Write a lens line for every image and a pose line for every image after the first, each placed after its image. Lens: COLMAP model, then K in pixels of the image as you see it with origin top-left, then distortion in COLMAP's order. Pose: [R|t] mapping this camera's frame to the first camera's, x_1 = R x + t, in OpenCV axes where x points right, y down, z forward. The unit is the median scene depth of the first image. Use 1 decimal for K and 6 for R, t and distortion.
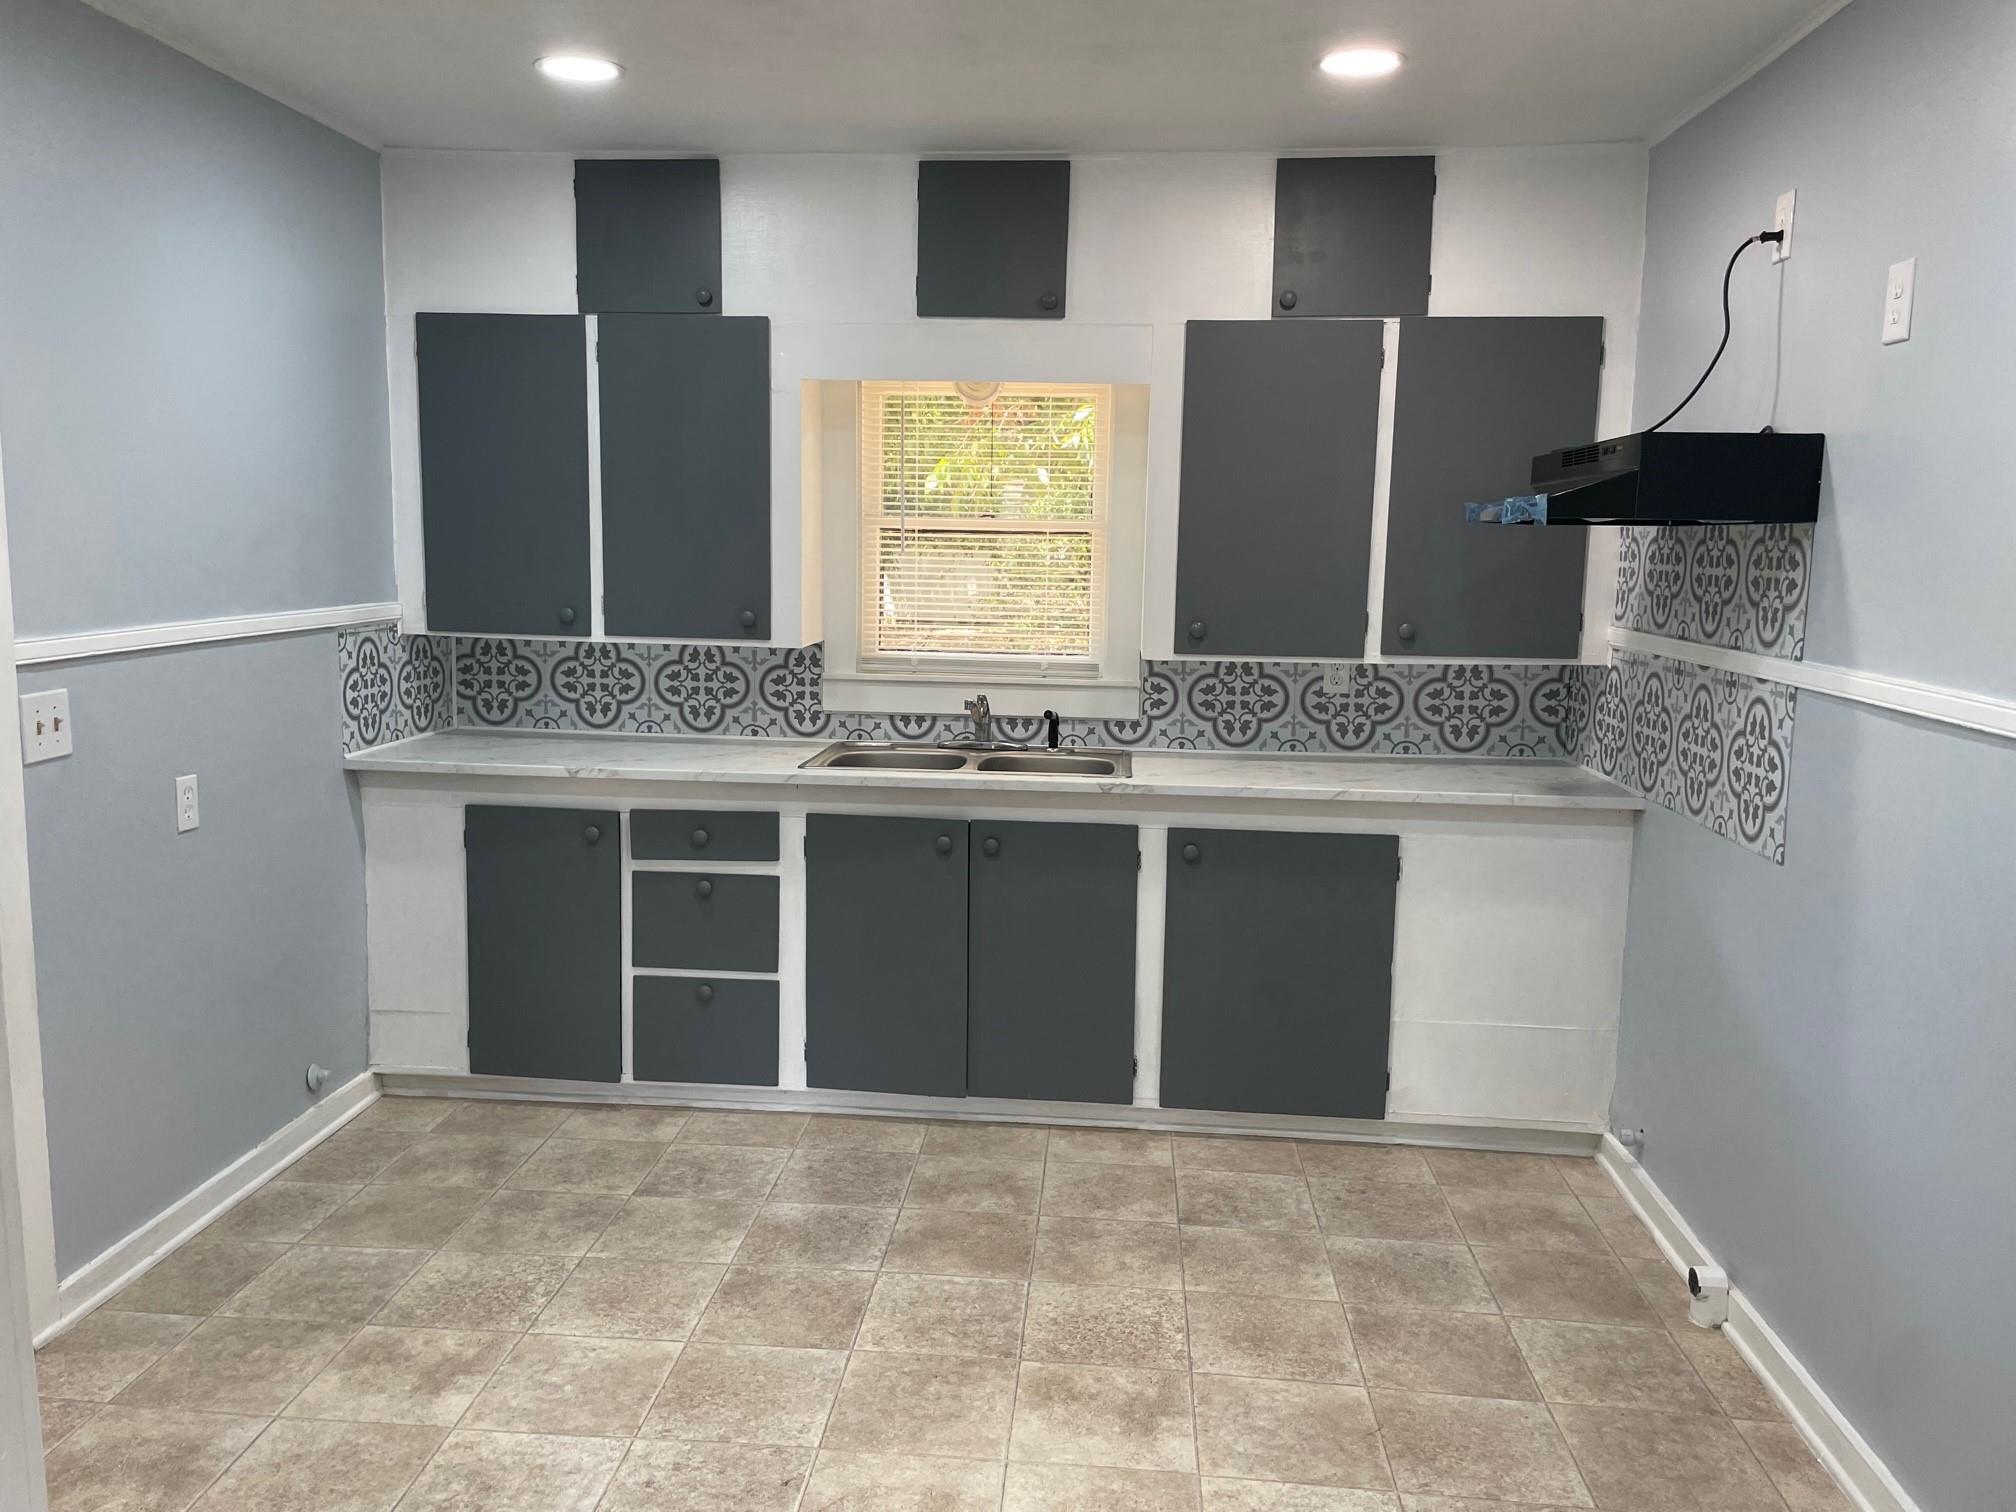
lens RADIAL K [[1565.3, 0, 1005.3], [0, 1565.3, 743.4], [0, 0, 1]] dist [0.090840, -0.135724]
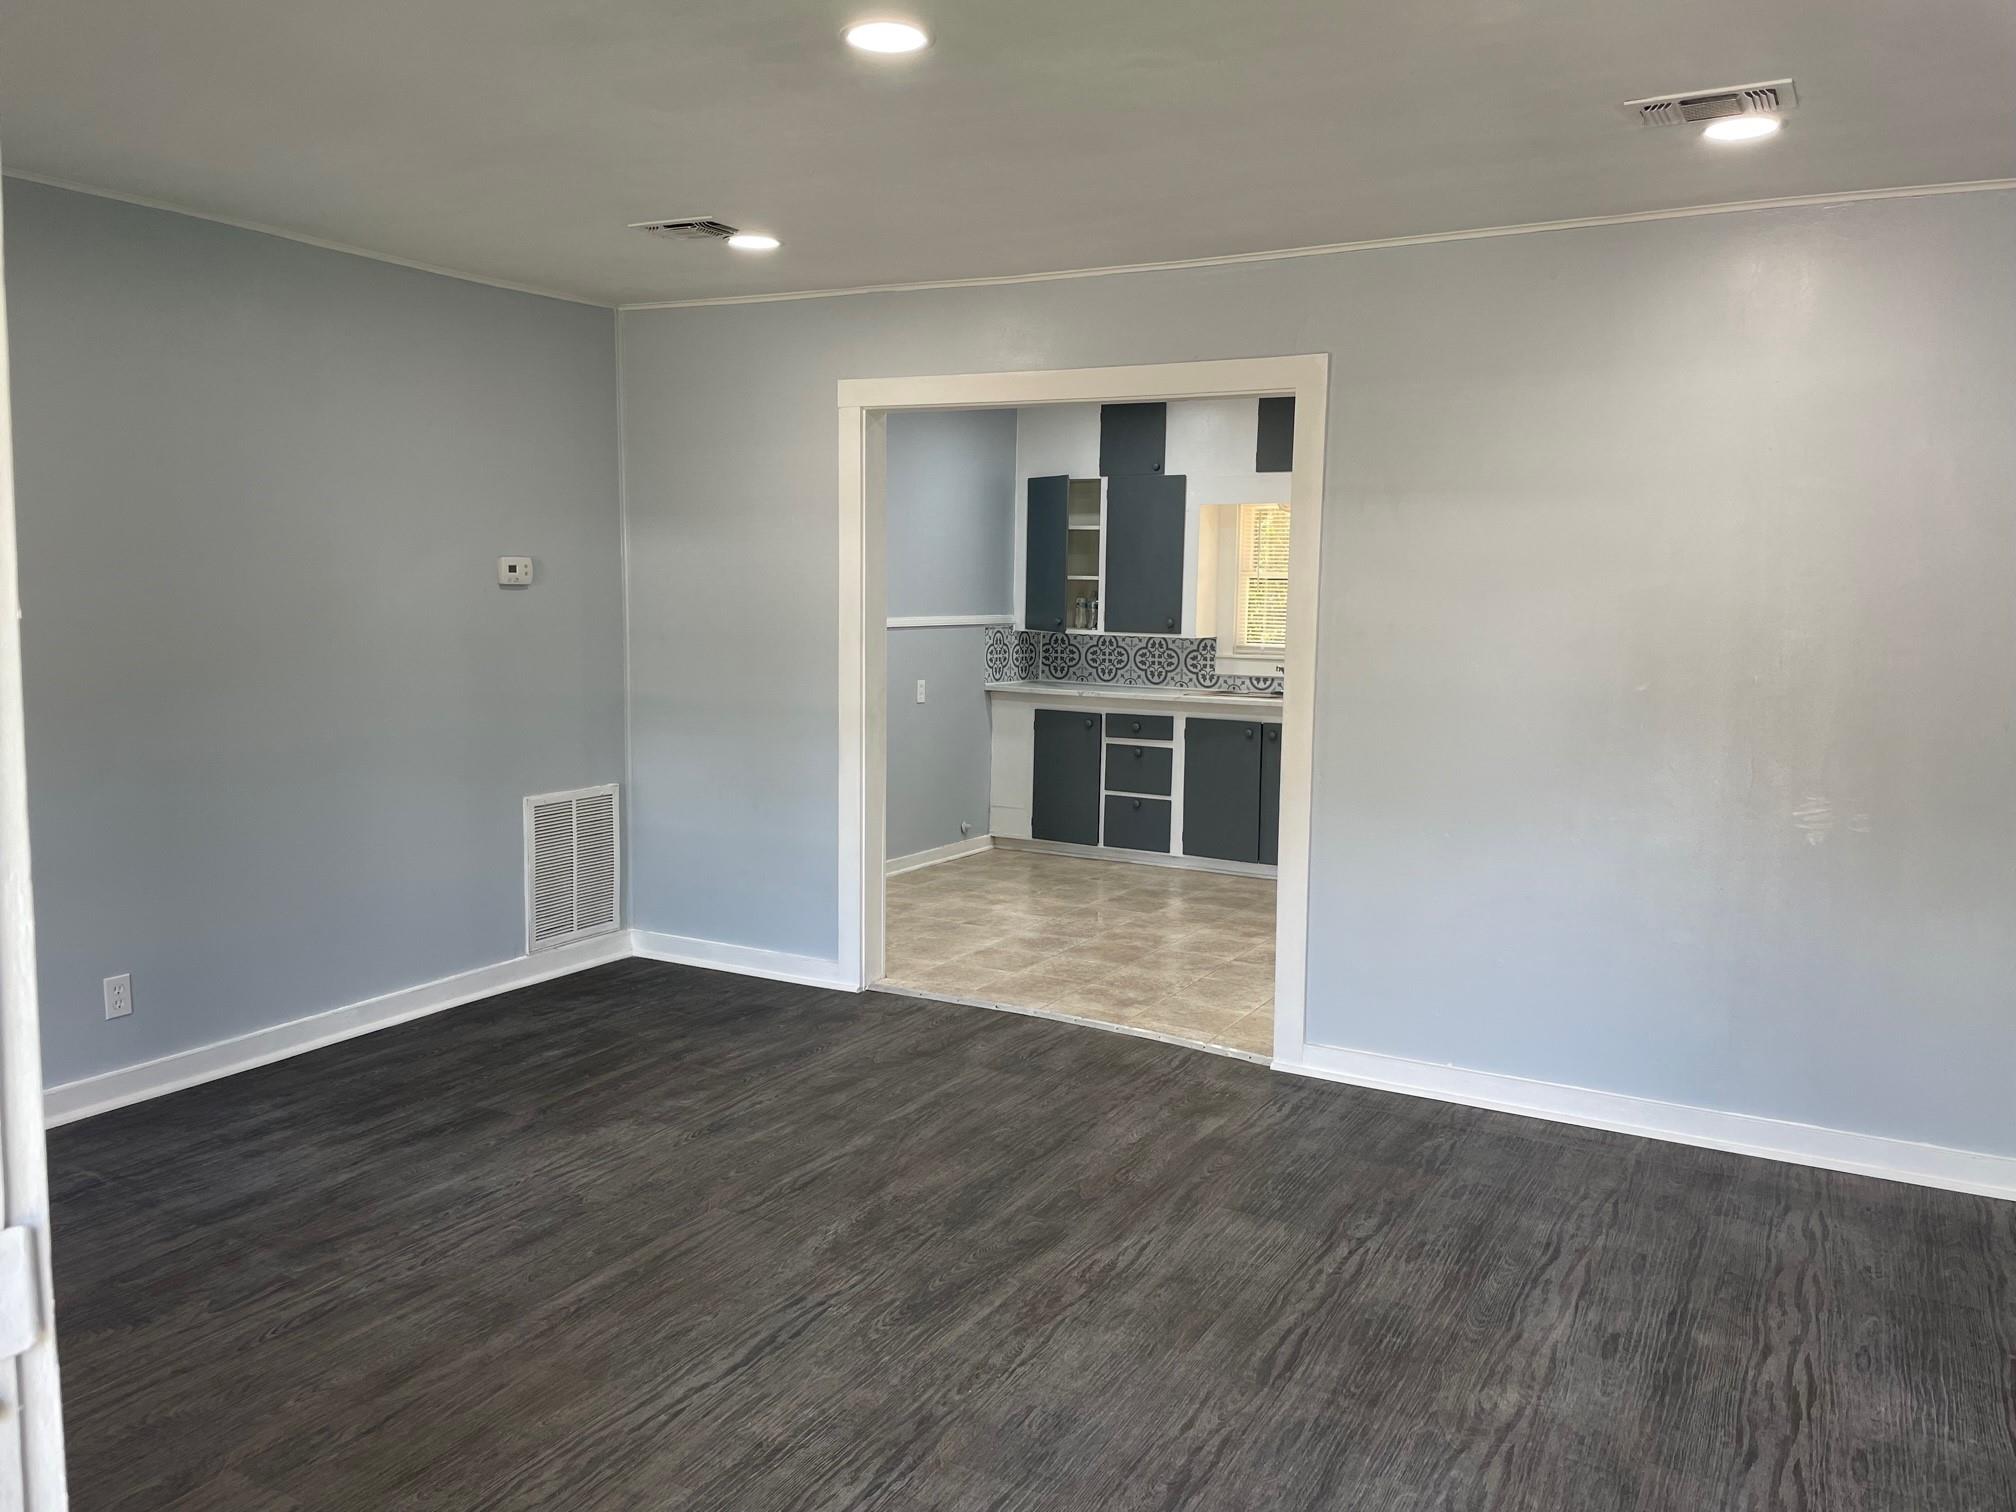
lens RADIAL K [[1565.3, 0, 1005.3], [0, 1565.3, 743.4], [0, 0, 1]] dist [0.090840, -0.135724]
pose [[0.911517, 0.039219, -0.409387, 0.490482], [-0.055043, 0.998121, -0.026936, 0.145179], [0.407561, 0.047087, 0.911963, -0.944568]]
